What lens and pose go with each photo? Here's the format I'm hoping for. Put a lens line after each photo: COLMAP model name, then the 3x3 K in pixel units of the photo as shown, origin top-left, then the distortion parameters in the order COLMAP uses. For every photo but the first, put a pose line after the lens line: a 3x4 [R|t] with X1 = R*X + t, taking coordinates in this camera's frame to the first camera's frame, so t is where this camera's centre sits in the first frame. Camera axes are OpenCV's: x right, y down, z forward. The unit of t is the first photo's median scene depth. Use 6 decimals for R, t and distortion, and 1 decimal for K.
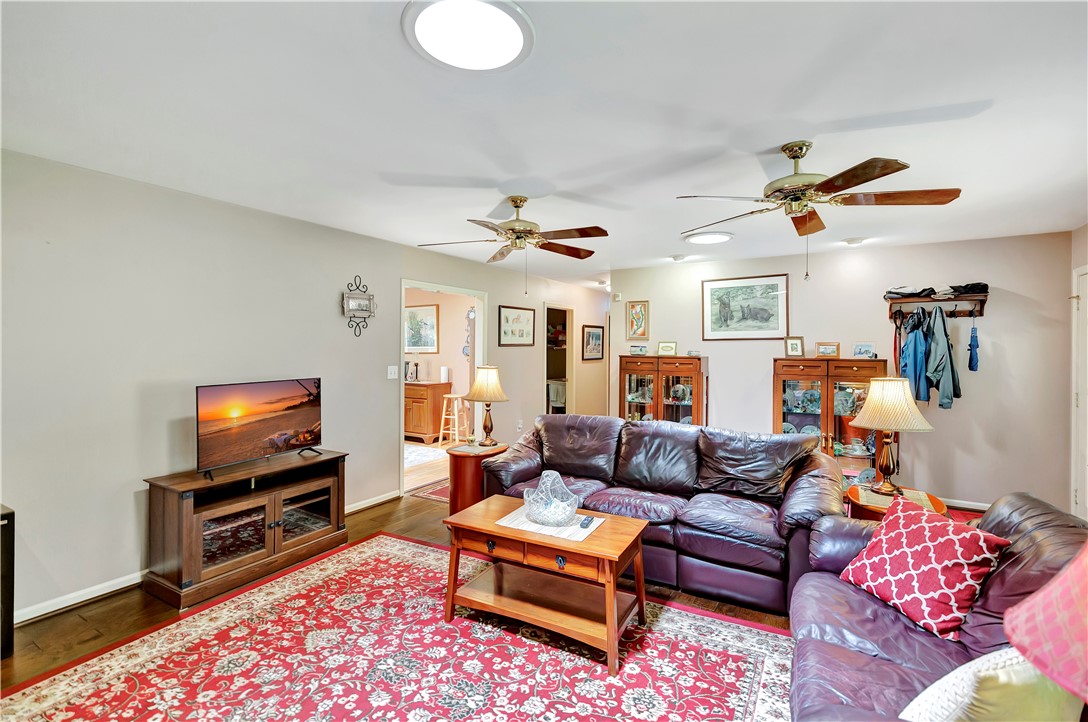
lens RADIAL K [[493.3, 0, 543.2], [0, 493.3, 355.7], [0, 0, 1]] dist [0.003880, 0.001031]
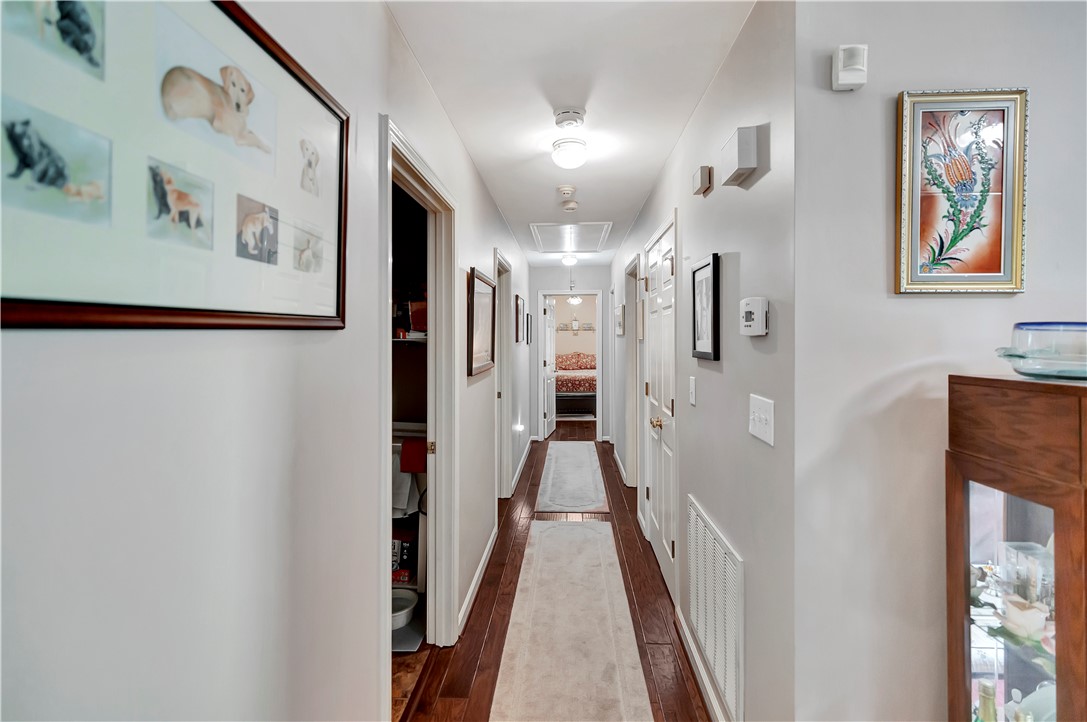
lens RADIAL K [[492.8, 0, 544.6], [0, 492.8, 353.7], [0, 0, 1]] dist [0.003880, 0.001031]
pose [[0.905137, -0.003624, 0.425105, -0.030722], [0.002903, 0.999993, 0.002344, -0.010298], [-0.425110, -0.000888, 0.905141, 0.841619]]
